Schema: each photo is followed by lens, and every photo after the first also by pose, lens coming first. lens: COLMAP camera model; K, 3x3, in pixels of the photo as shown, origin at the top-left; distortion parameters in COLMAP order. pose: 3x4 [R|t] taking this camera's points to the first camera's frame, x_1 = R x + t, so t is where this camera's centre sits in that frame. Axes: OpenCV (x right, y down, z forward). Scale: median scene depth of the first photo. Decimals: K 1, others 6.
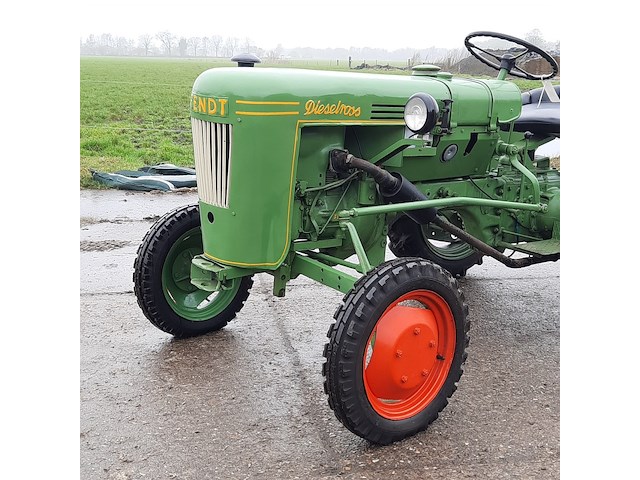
lens RADIAL K [[813.9, 0, 319.7], [0, 813.9, 238.2], [0, 0, 1]] dist [0.084605, 0.000000]
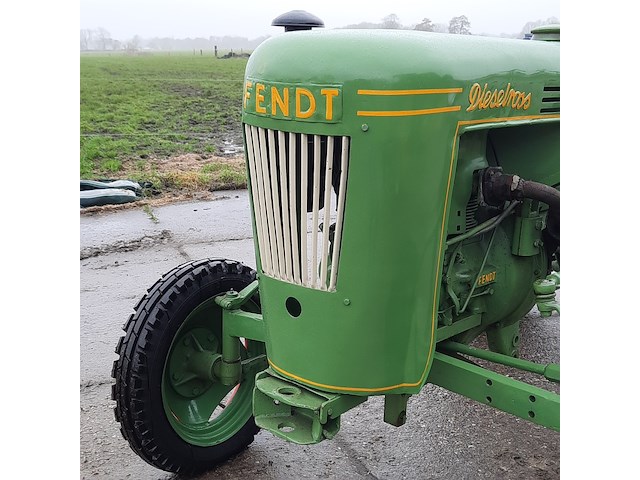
lens RADIAL K [[813.9, 0, 317.8], [0, 813.9, 239.6], [0, 0, 1]] dist [0.084605, 0.000000]
pose [[0.985915, -0.068793, 0.152442, -0.188607], [0.066568, 0.997588, 0.019655, -0.076631], [-0.153426, -0.009231, 0.988117, 0.439371]]
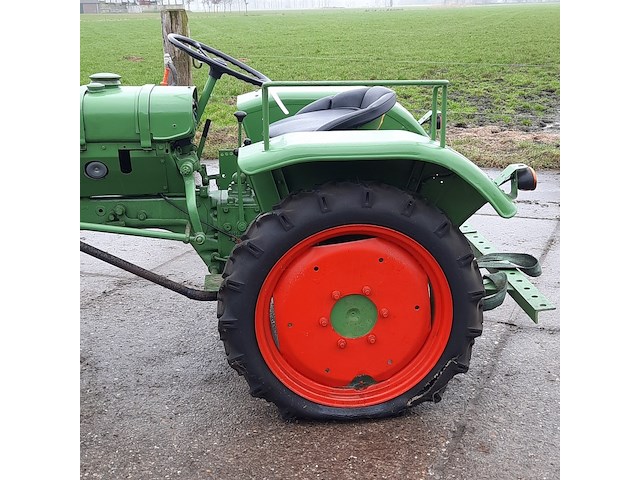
lens RADIAL K [[813.7, 0, 322.4], [0, 813.7, 238.4], [0, 0, 1]] dist [0.067593, 0.000000]
pose [[0.843085, 0.110845, -0.526232, 0.978119], [-0.078916, 0.993435, 0.082824, -0.138946], [0.531958, -0.028299, 0.846298, 0.381872]]
